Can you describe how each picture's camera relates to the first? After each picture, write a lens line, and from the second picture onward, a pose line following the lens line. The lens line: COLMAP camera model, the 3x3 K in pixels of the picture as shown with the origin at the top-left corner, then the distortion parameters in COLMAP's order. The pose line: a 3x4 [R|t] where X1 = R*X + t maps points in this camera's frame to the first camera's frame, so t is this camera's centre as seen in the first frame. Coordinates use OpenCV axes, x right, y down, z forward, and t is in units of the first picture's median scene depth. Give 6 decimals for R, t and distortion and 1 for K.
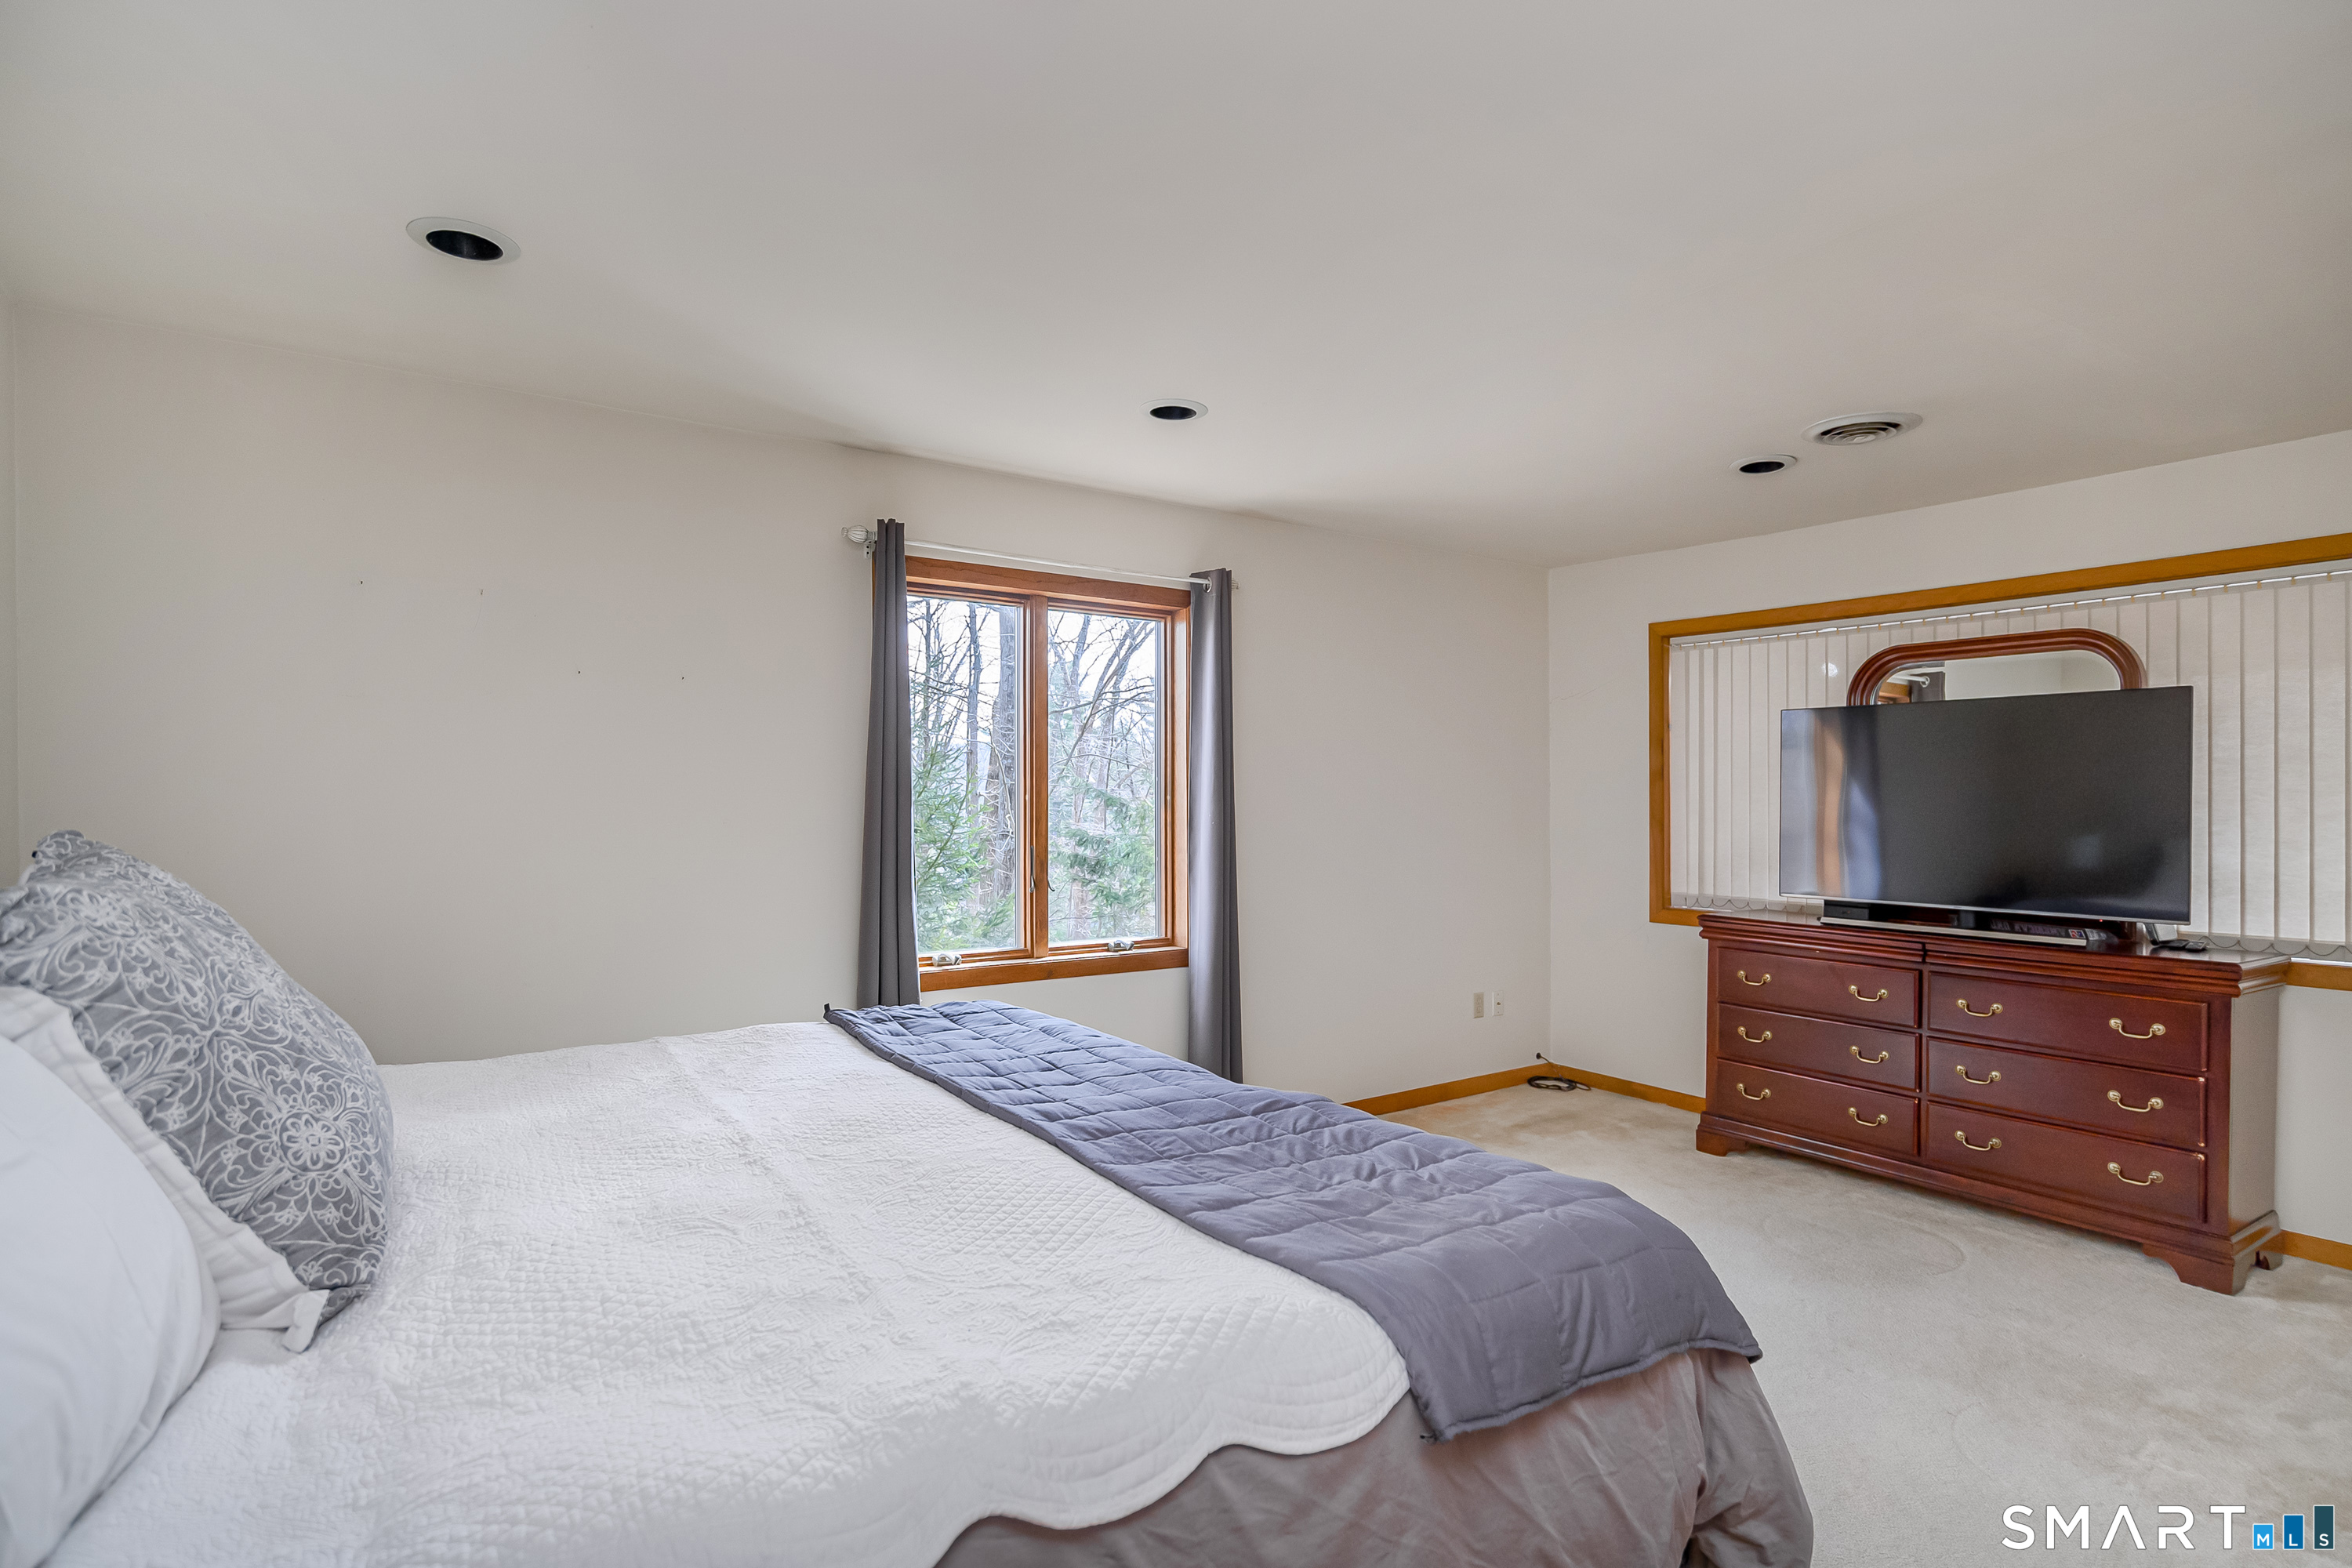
lens RADIAL K [[1201.0, 0, 1169.0], [0, 1201.0, 791.0], [0, 0, 1]] dist [0.005662, 0.002385]
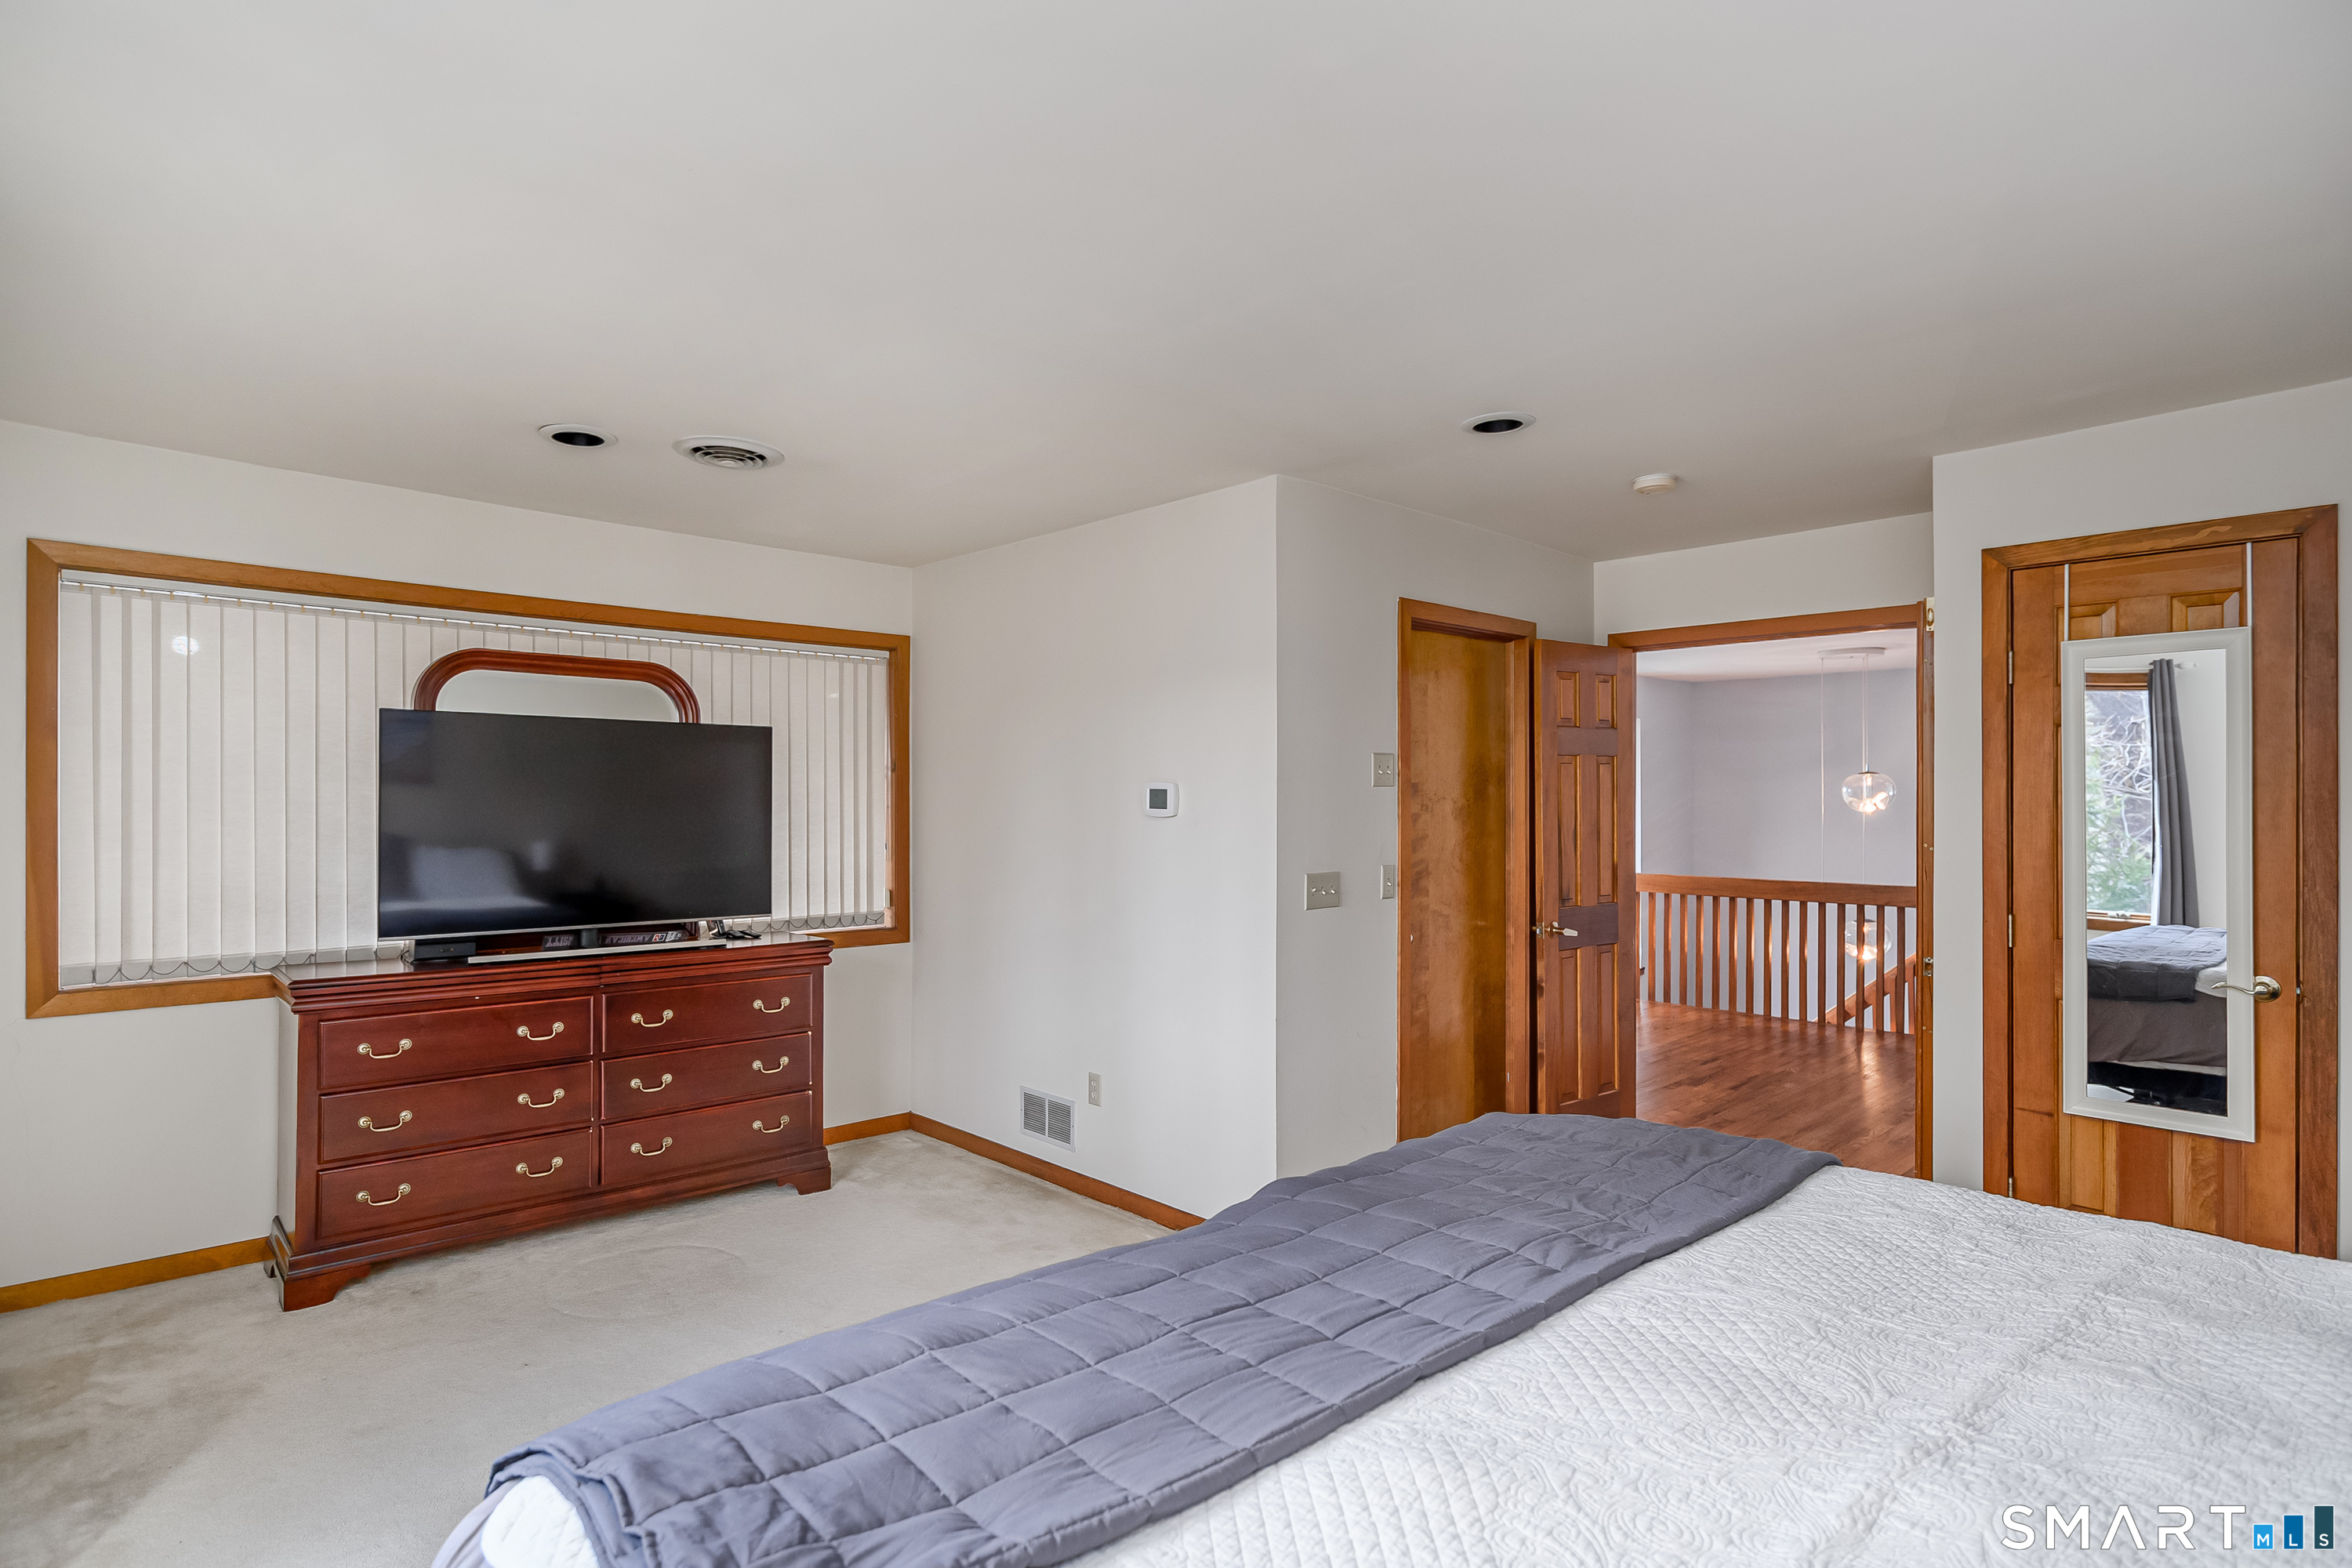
lens RADIAL K [[1201.0, 0, 1173.6], [0, 1201.0, 797.8], [0, 0, 1]] dist [0.005662, 0.002385]
pose [[-0.133065, 0.006924, 0.991083, -0.364324], [-0.003447, 0.999966, -0.007449, -0.003223], [-0.991101, -0.004408, -0.133037, 0.605073]]
